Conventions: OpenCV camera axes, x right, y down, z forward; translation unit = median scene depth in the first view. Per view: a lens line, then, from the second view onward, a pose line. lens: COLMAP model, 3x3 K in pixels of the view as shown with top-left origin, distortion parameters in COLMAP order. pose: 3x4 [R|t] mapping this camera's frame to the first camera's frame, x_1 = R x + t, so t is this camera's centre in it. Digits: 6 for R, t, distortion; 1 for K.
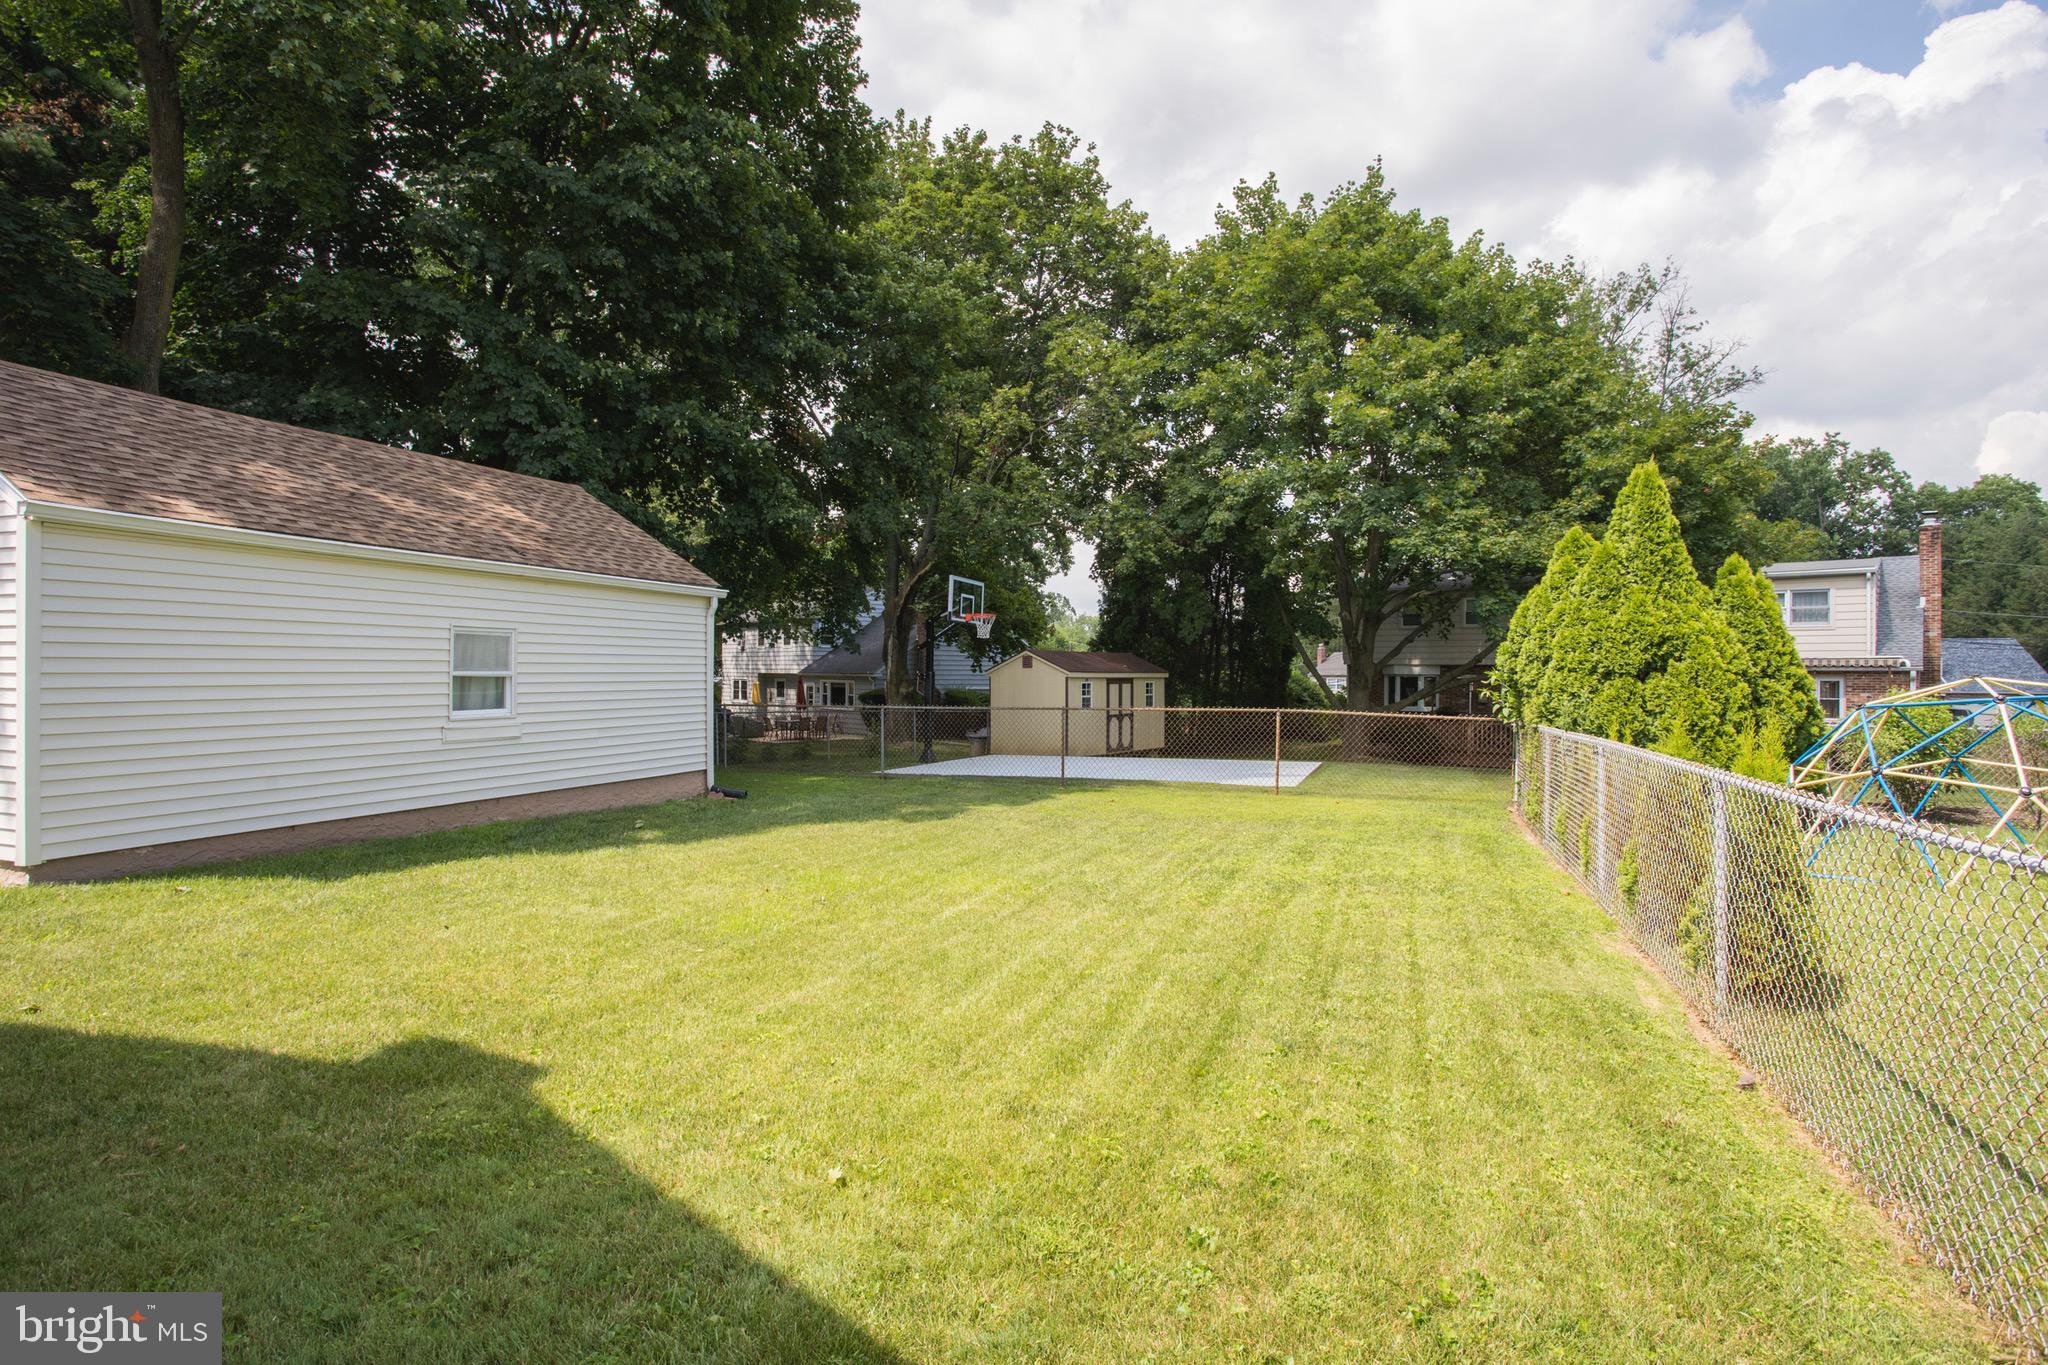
lens RADIAL K [[1156.5, 0, 996.2], [0, 1156.5, 672.6], [0, 0, 1]] dist [-0.068025, 0.000558]
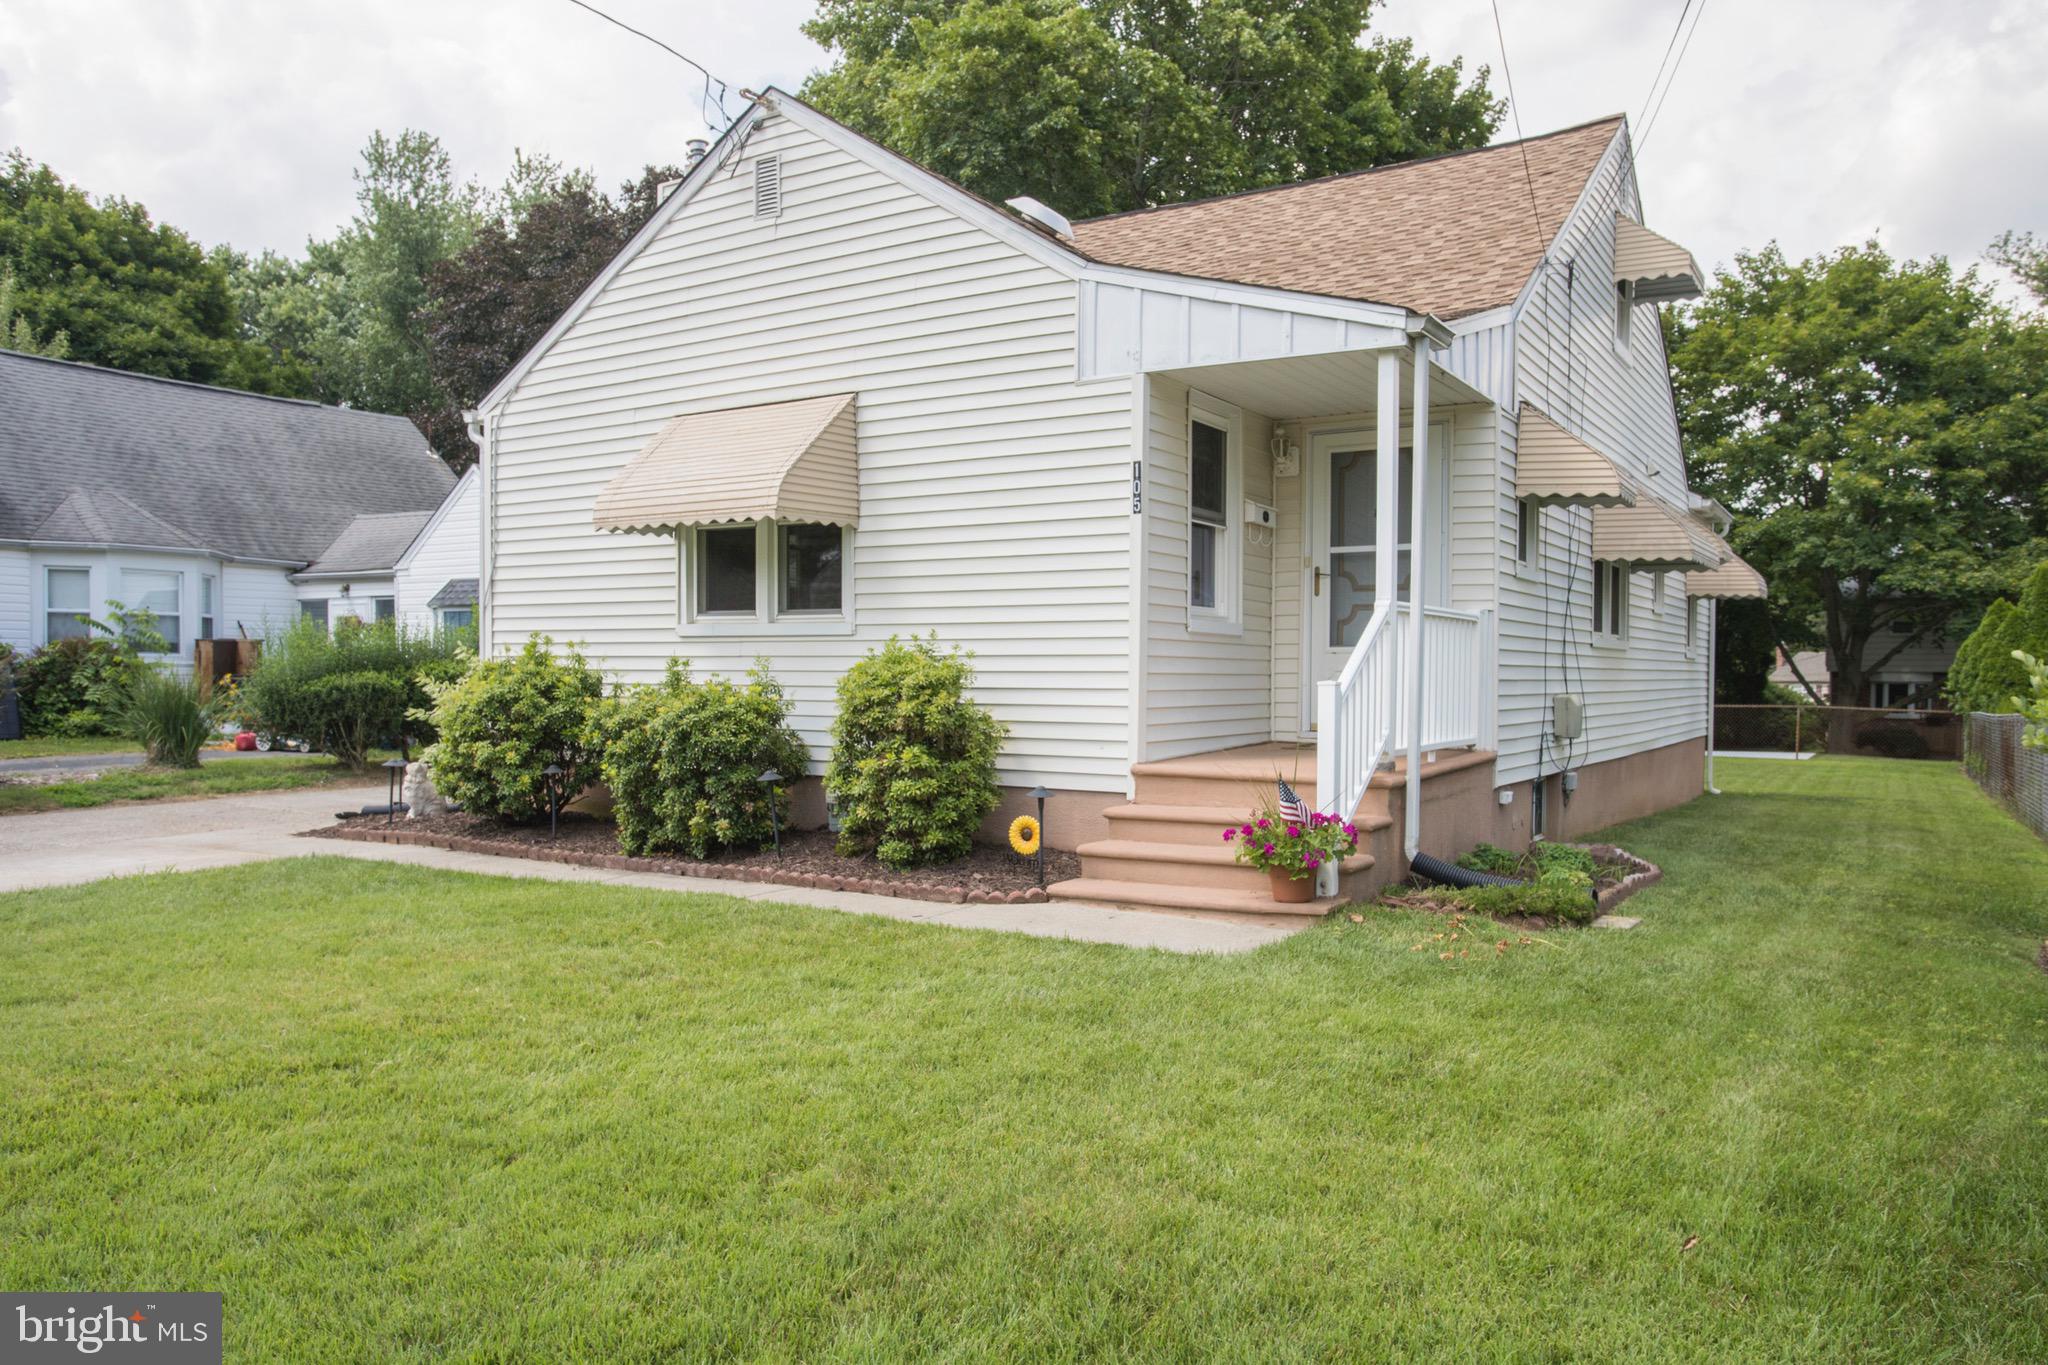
lens RADIAL K [[1437.4, 0, 1049.3], [0, 1437.4, 669.9], [0, 0, 1]] dist [-0.045288, 0.034787]
pose [[0.980579, 0.000752, -0.196124, -0.249874], [-0.001630, 0.999989, -0.004315, -0.004206], [0.196118, 0.004551, 0.980570, -0.724132]]
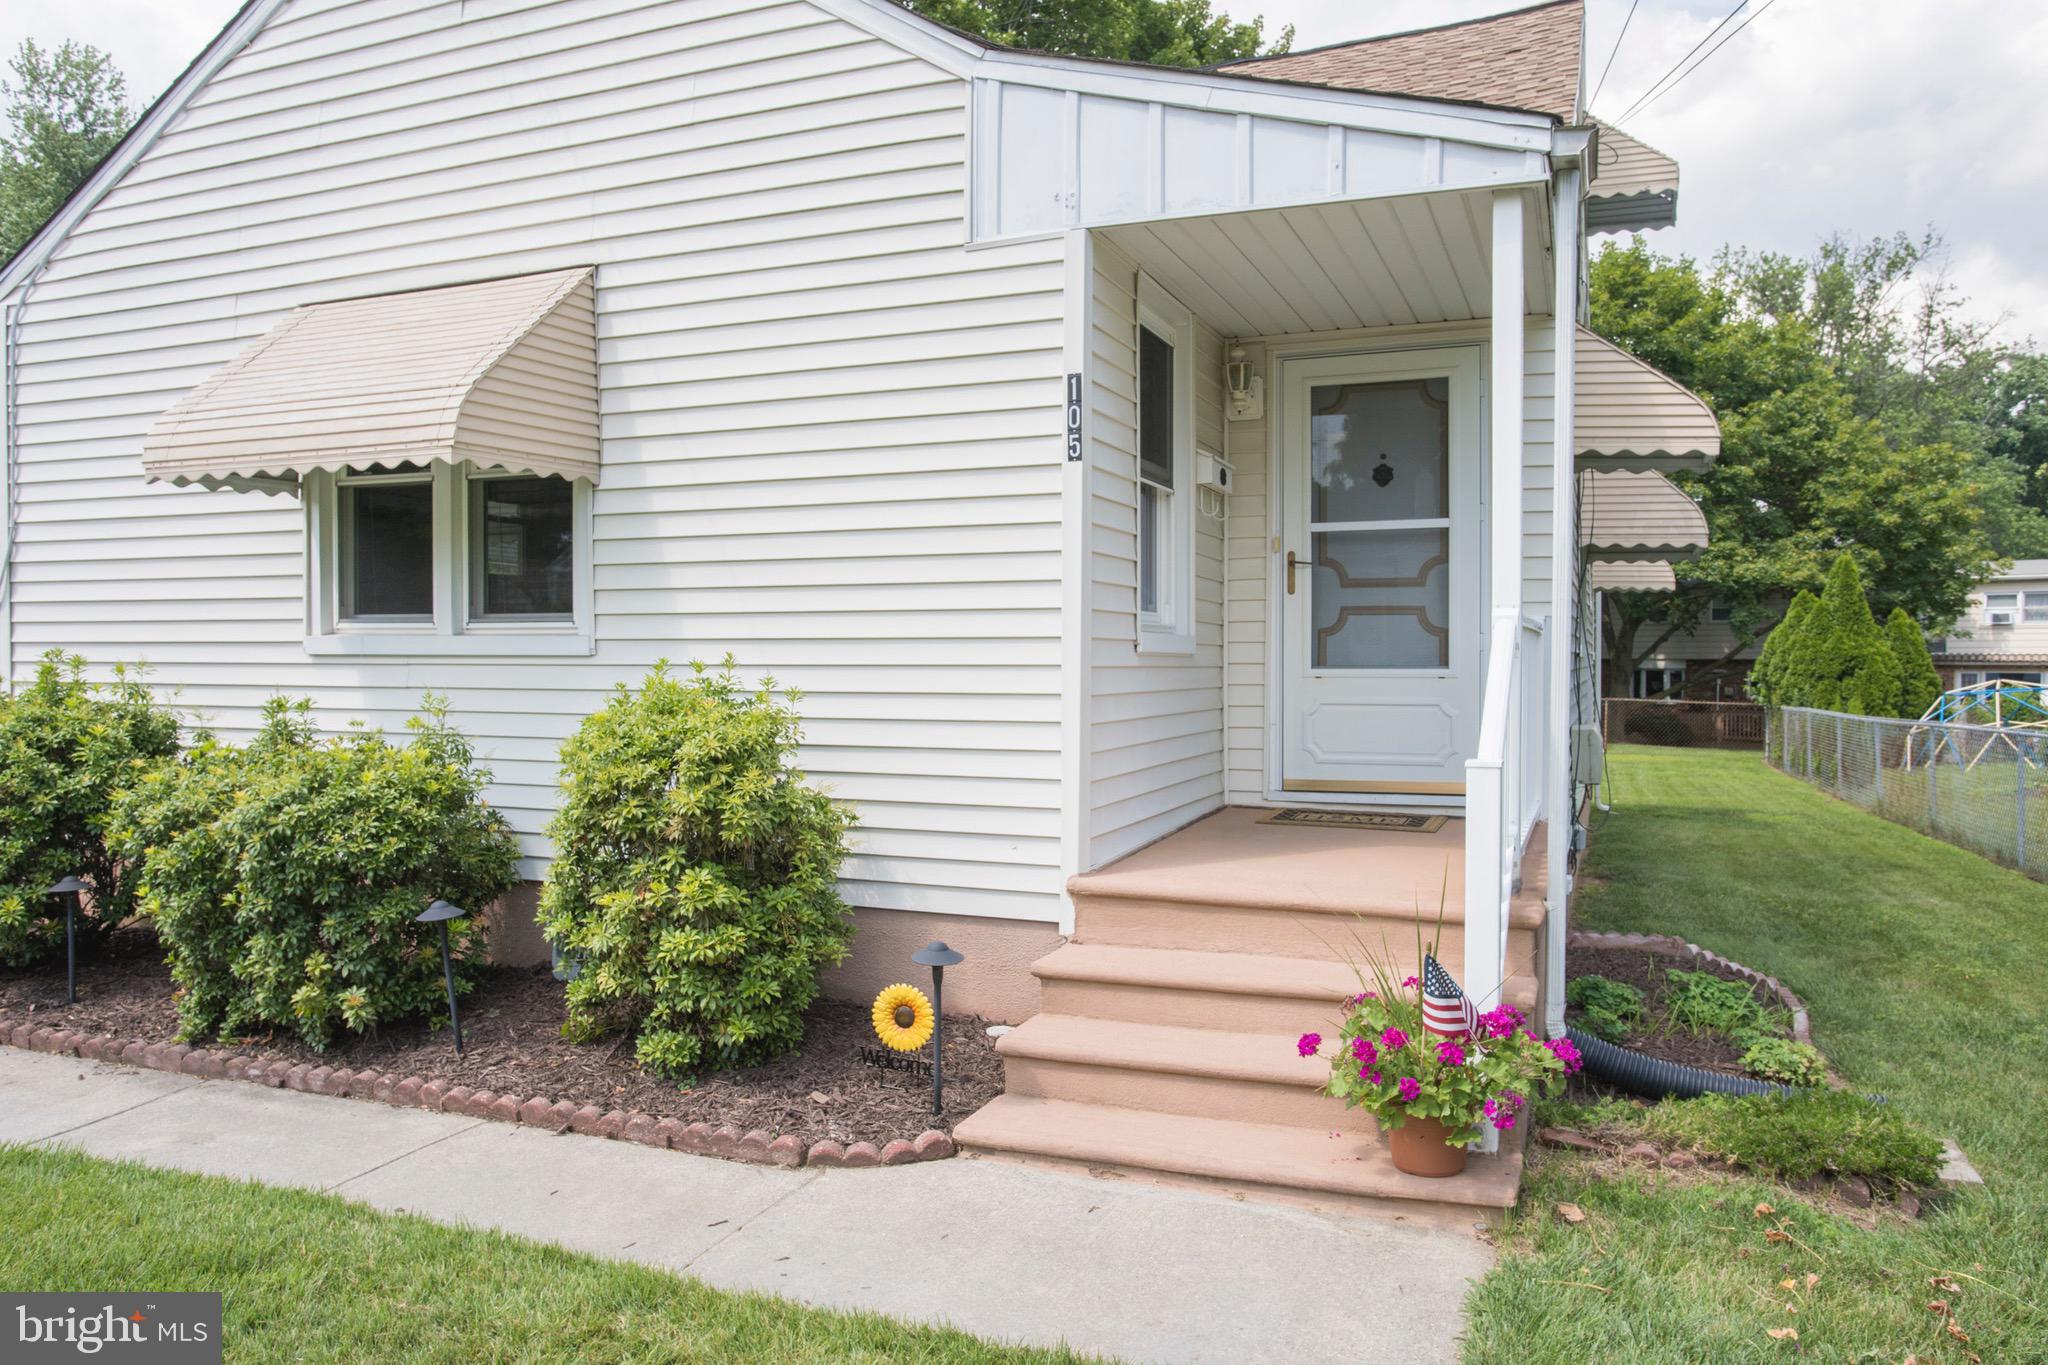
lens RADIAL K [[1437.4, 0, 1049.3], [0, 1437.4, 669.9], [0, 0, 1]] dist [-0.045288, 0.034787]
pose [[0.999492, -0.002316, -0.031787, -0.287821], [0.002521, 0.999976, 0.006435, -0.012905], [0.031771, -0.006512, 0.999474, -0.609082]]
